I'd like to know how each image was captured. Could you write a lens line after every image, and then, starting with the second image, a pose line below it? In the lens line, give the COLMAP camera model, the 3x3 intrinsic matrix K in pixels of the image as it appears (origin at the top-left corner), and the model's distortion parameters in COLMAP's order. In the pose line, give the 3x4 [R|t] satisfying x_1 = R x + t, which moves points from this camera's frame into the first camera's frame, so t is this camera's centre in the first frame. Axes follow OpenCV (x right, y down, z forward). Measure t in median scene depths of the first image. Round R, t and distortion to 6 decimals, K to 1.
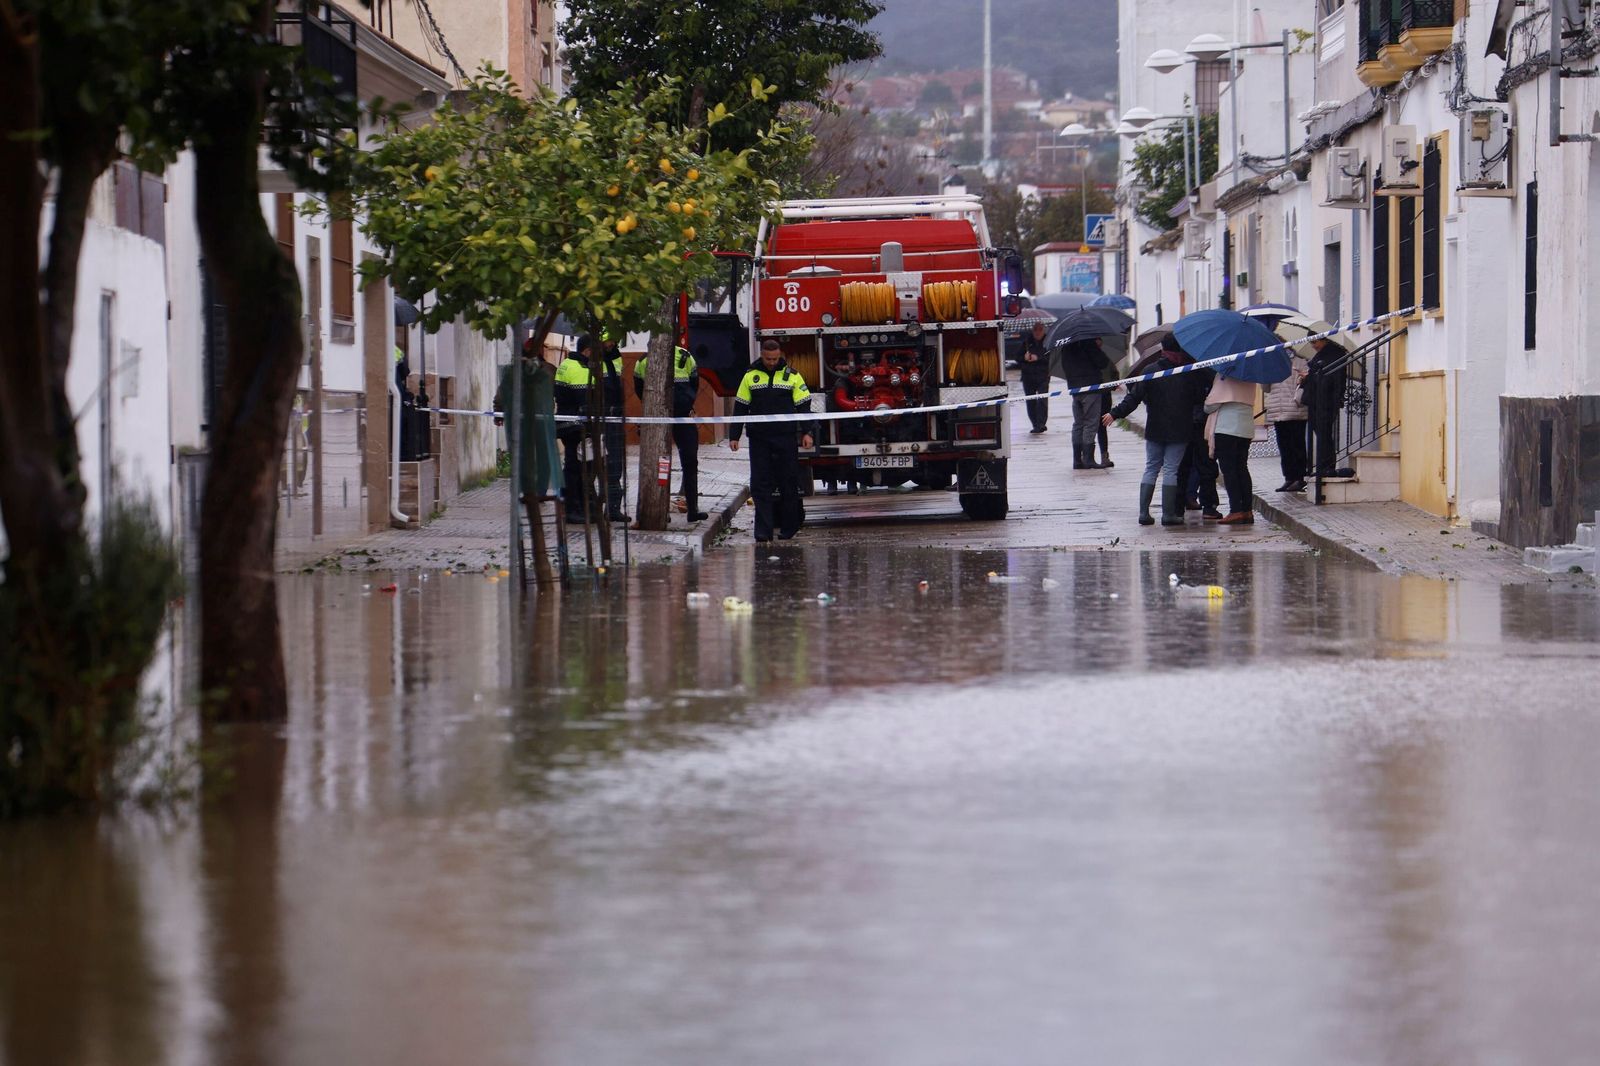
lens RADIAL K [[10436.3, 0, 800.0], [0, 10436.3, 533.0], [0, 0, 1]] dist [3.997634, -14.321484]
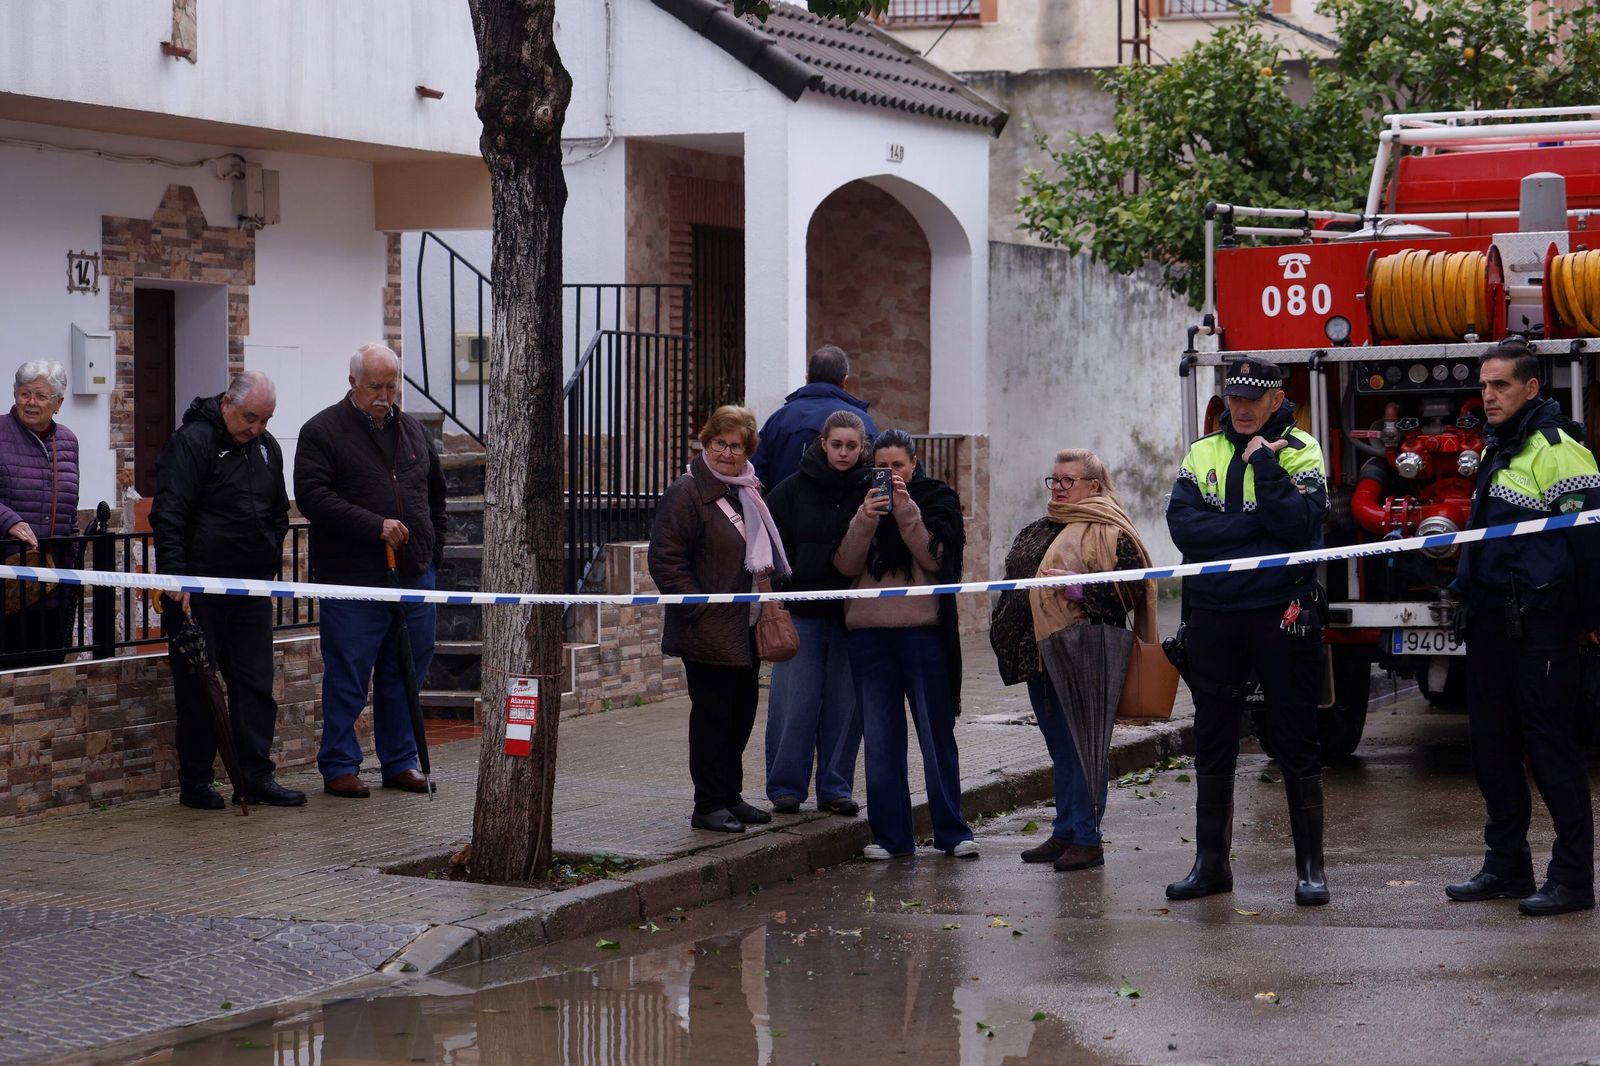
lens RADIAL K [[5176.7, 0, 800.0], [0, 5176.7, 533.0], [0, 0, 1]] dist [0.446725, 2.449355]
pose [[0.954486, 0.015109, -0.297871, 0.049292], [-0.012281, 0.999860, 0.011366, -0.013991], [0.298002, -0.007190, 0.954538, 0.783297]]
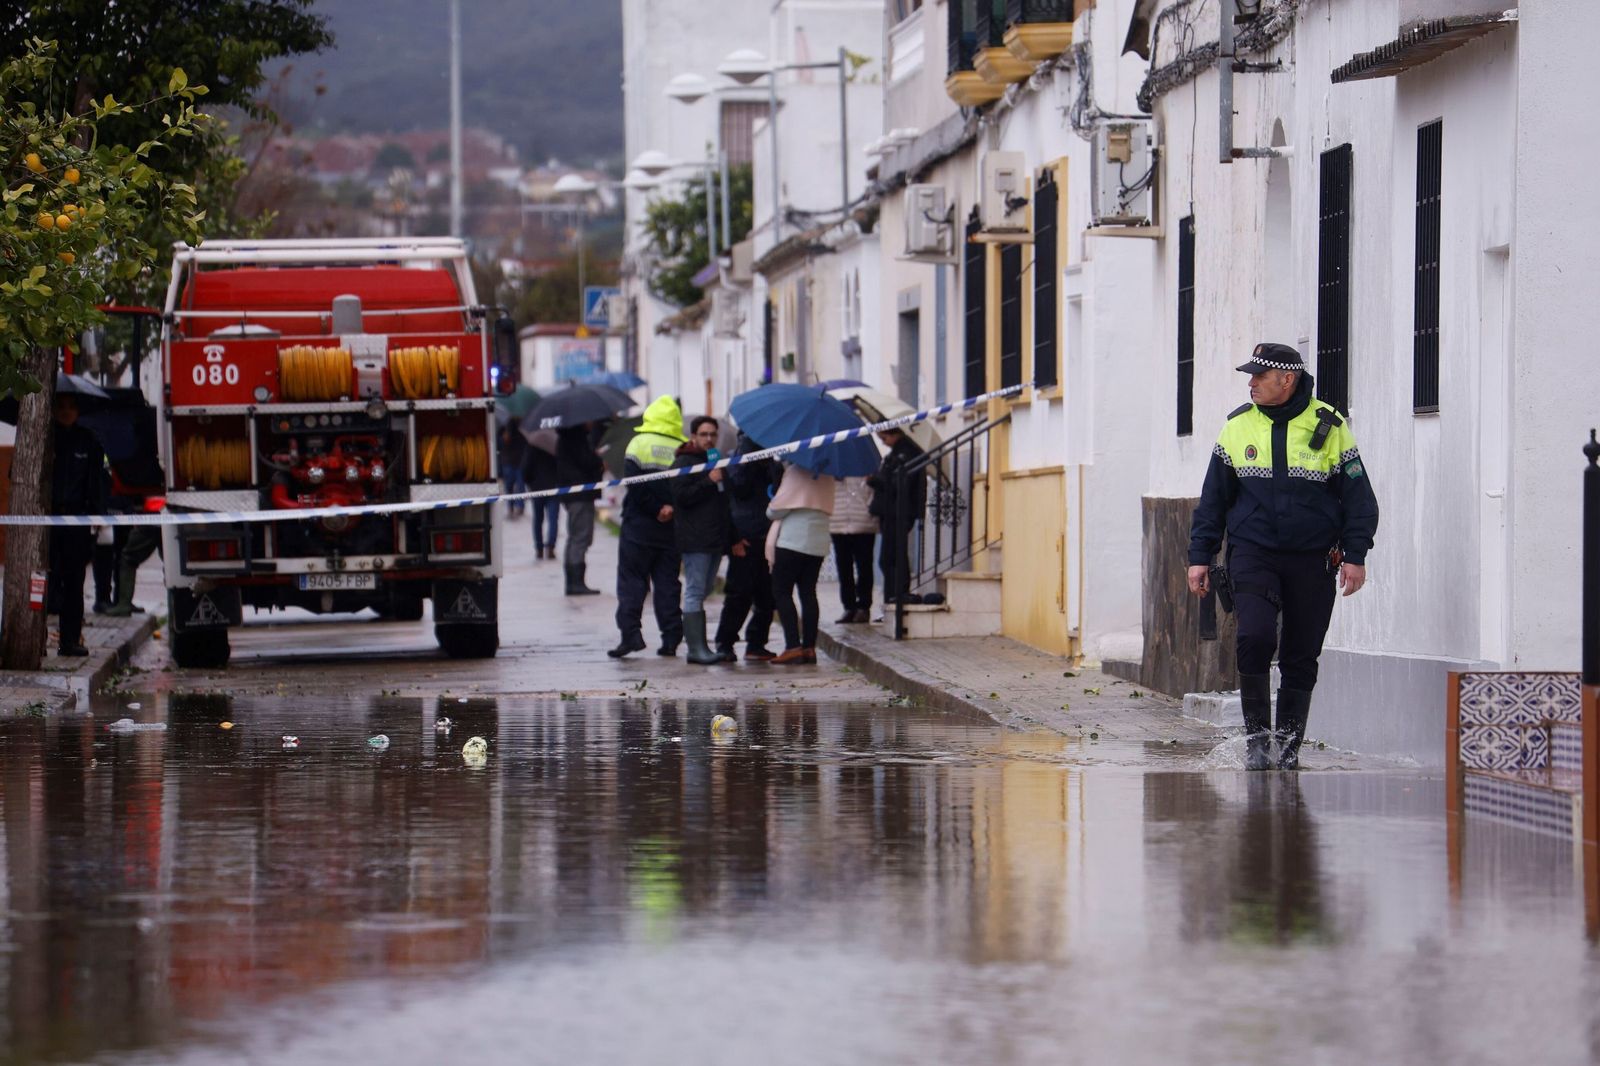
lens RADIAL K [[11510.3, 0, 800.0], [0, 11510.3, 533.0], [0, 0, 1]] dist [4.739376, -23.105299]
pose [[0.998779, 0.006476, 0.048972, 0.000337], [-0.005781, 0.999881, -0.014312, 0.001619], [-0.049058, 0.014011, 0.998698, 0.152327]]
